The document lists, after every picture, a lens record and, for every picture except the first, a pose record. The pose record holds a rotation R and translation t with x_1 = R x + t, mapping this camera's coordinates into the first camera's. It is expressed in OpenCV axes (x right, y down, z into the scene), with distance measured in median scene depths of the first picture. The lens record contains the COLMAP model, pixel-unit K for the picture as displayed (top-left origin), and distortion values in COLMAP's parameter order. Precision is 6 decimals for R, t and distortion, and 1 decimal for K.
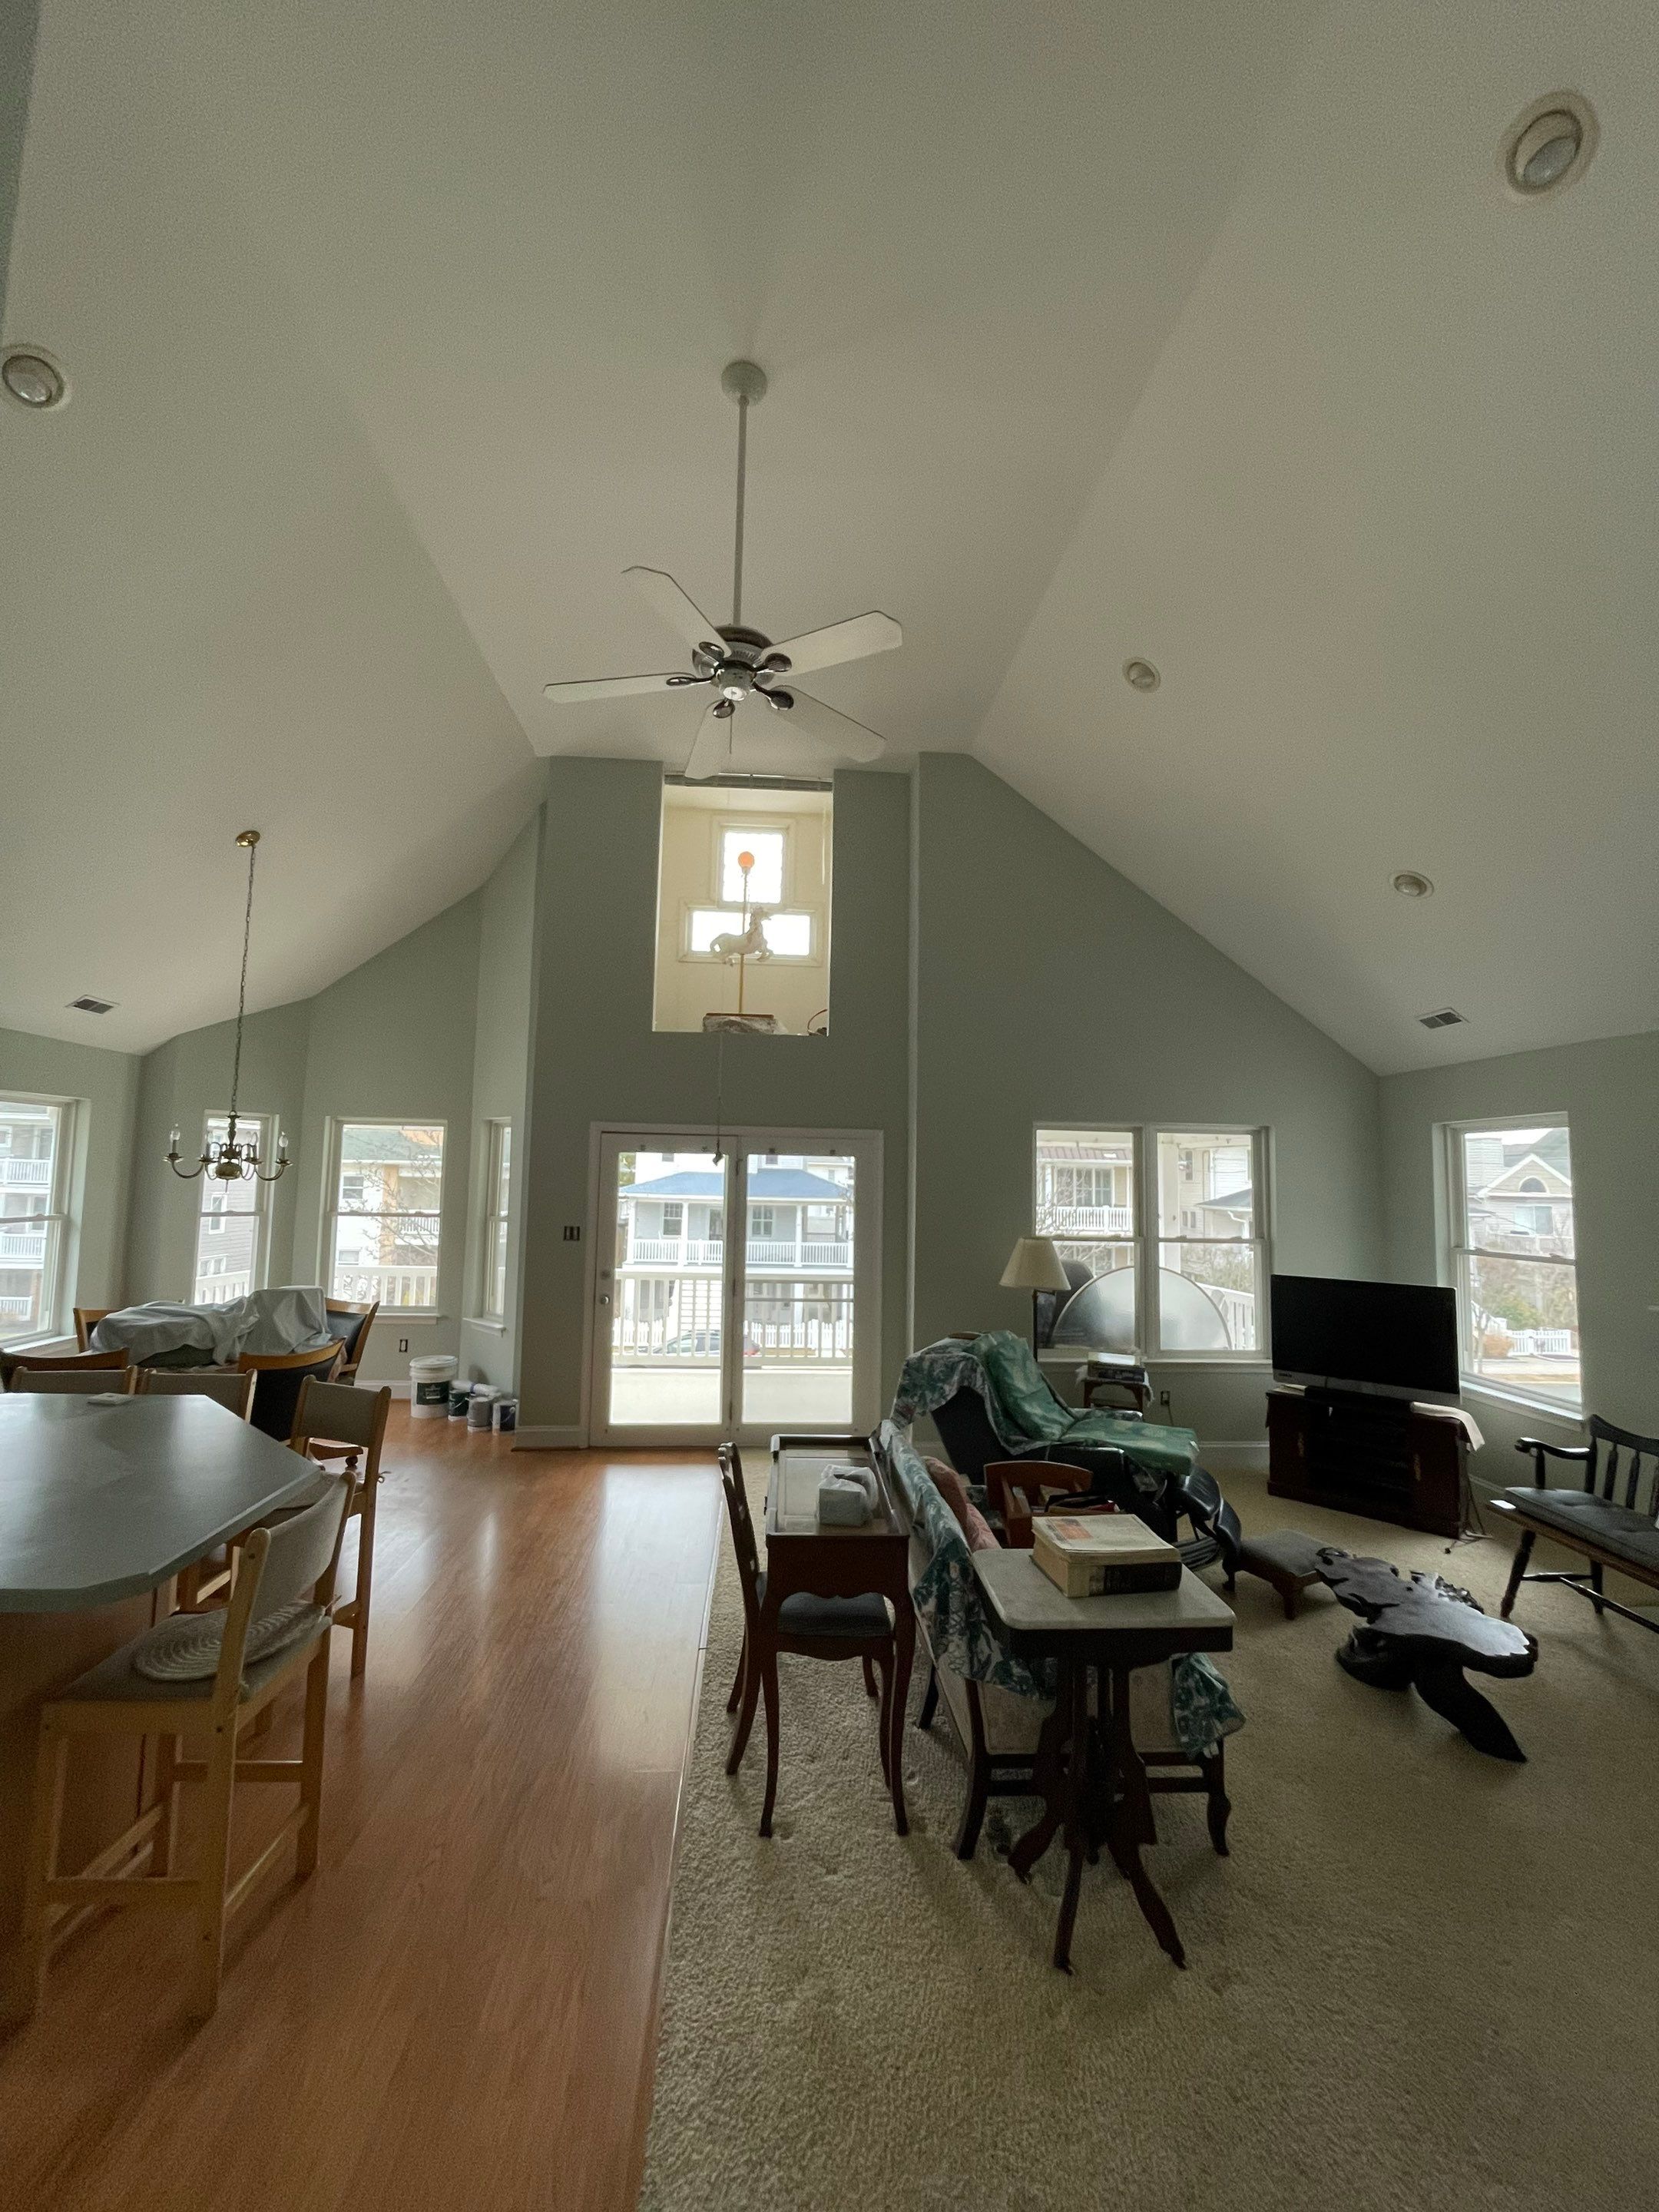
lens RADIAL K [[889.6, 0, 827.4], [0, 889.6, 1110.0], [0, 0, 1]] dist [-0.000661, -0.000188]
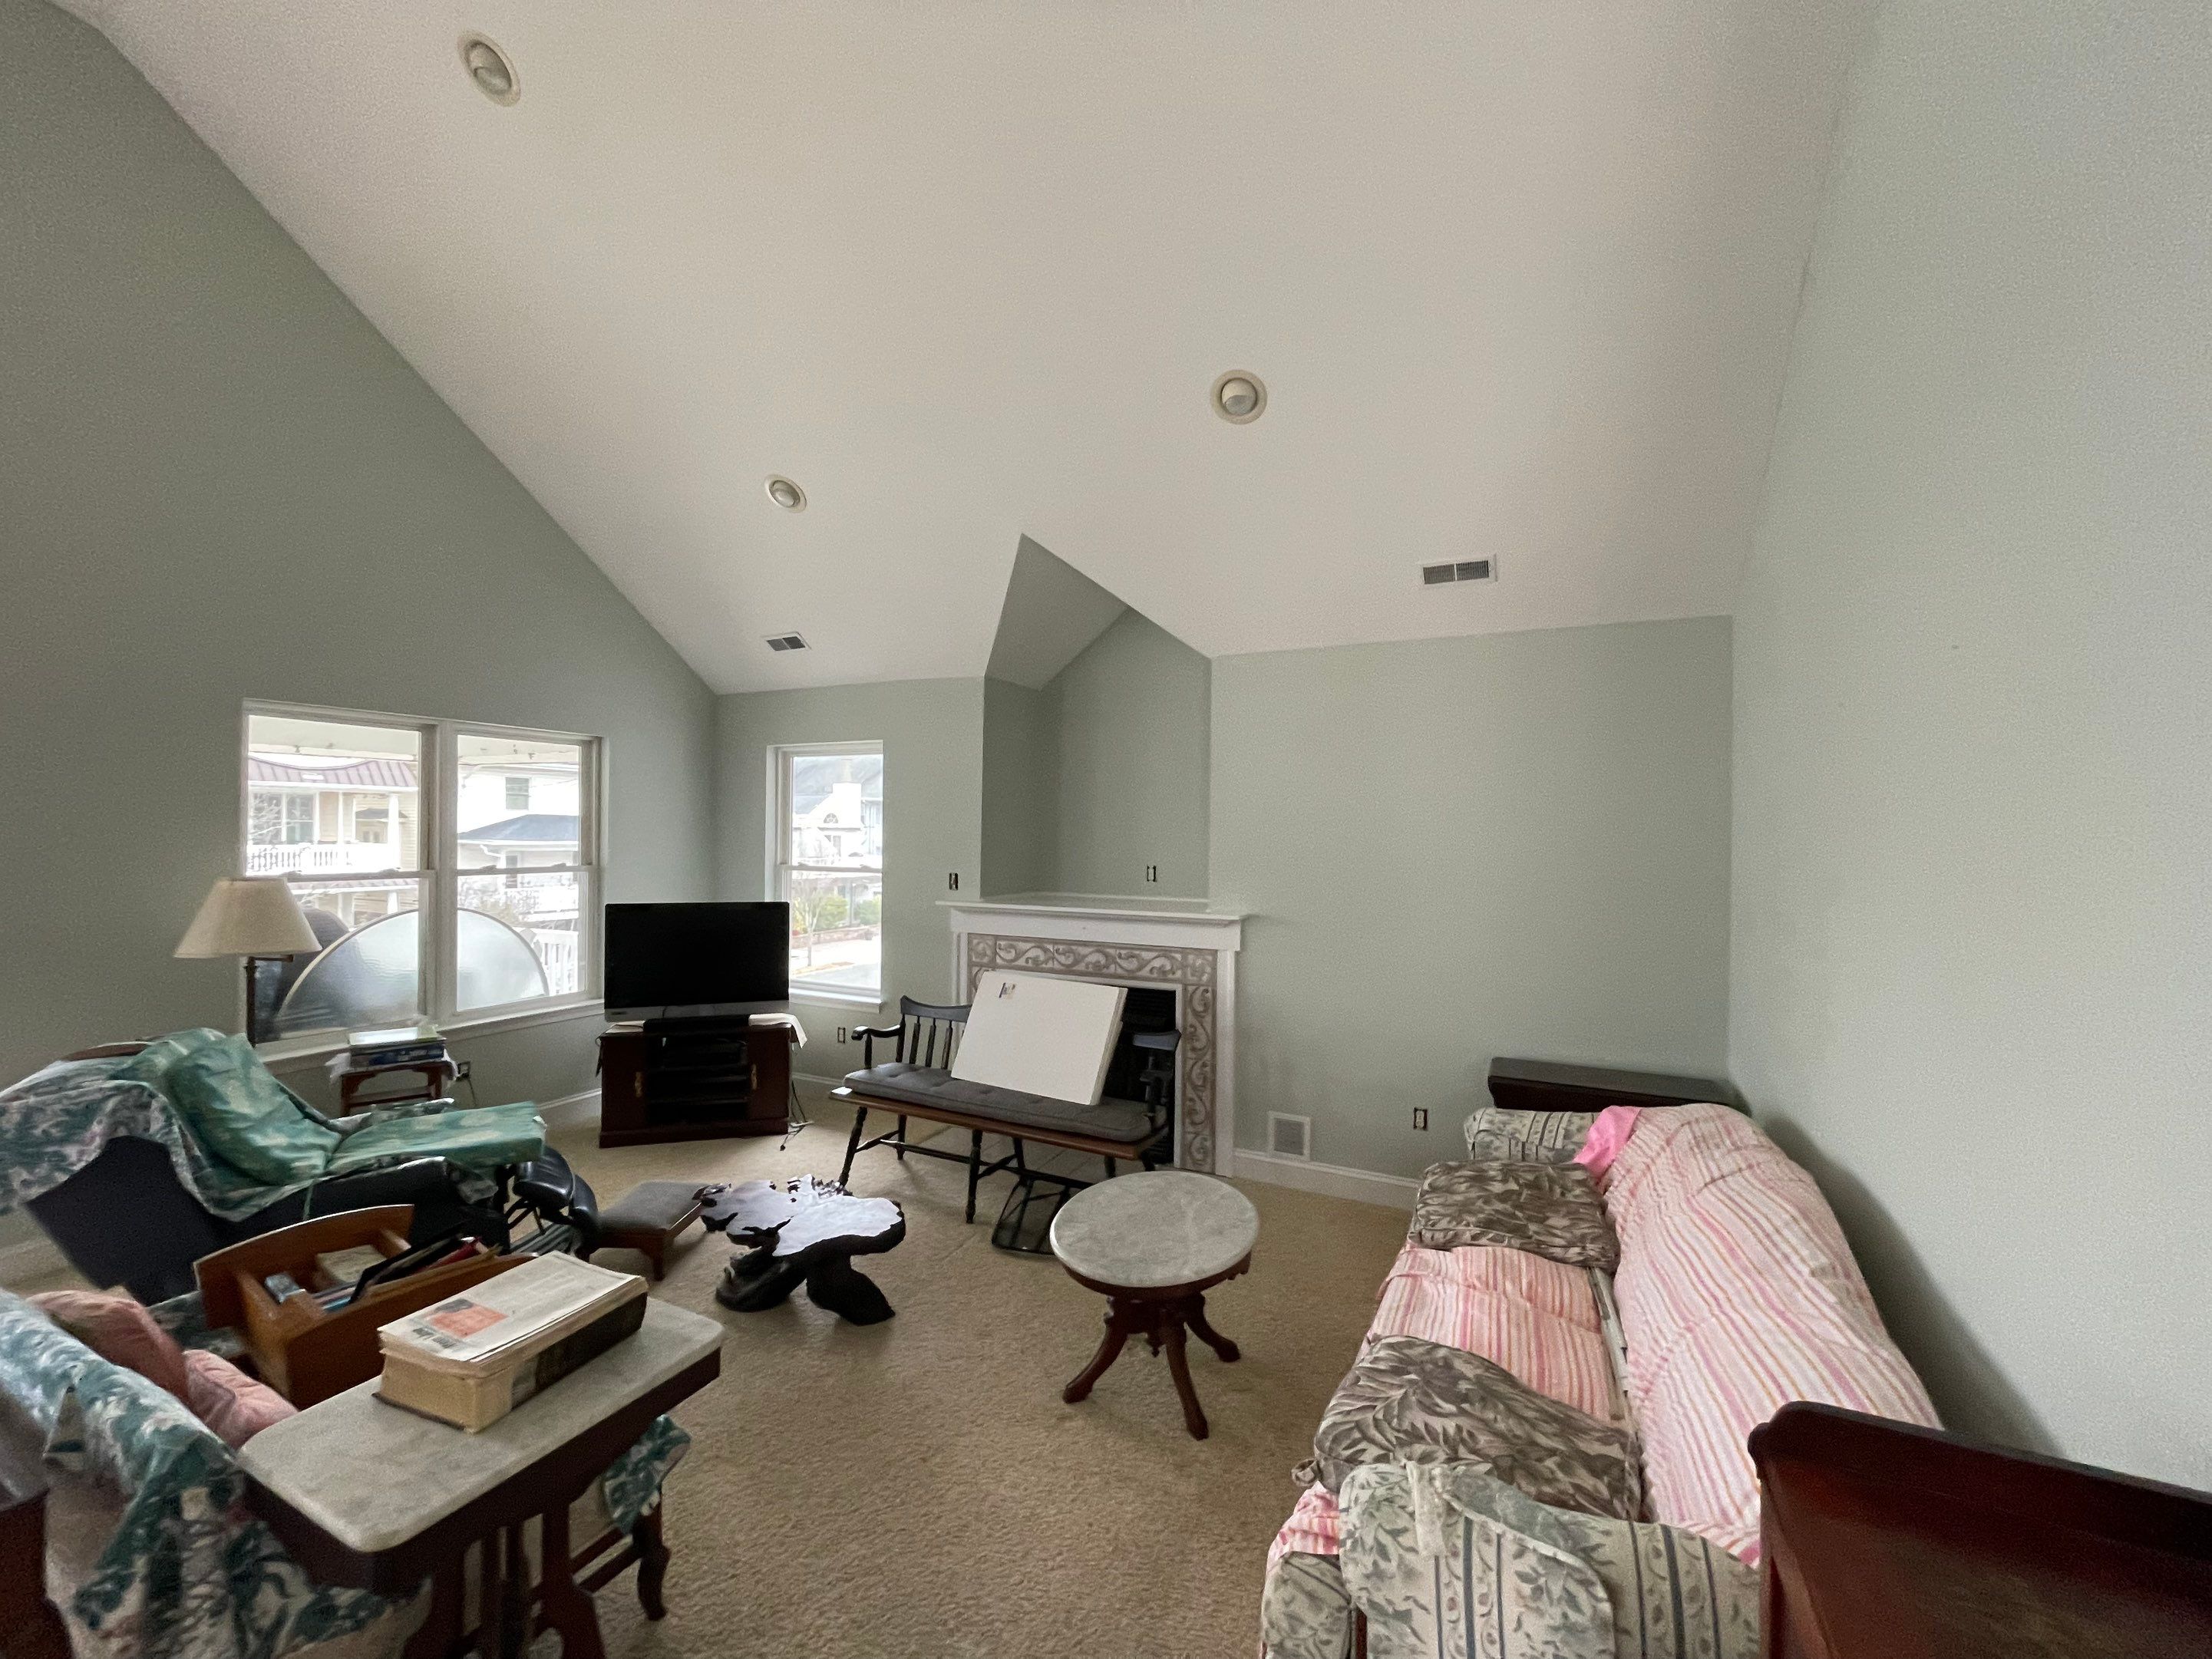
lens RADIAL K [[889.5, 0, 1106.4], [0, 889.5, 833.4], [0, 0, 1]] dist [-0.000661, -0.000188]
pose [[0.502602, -0.015648, 0.864376, -0.018418], [-0.072294, 0.995573, 0.060059, 0.036854], [-0.861490, -0.092675, 0.499246, 0.194492]]
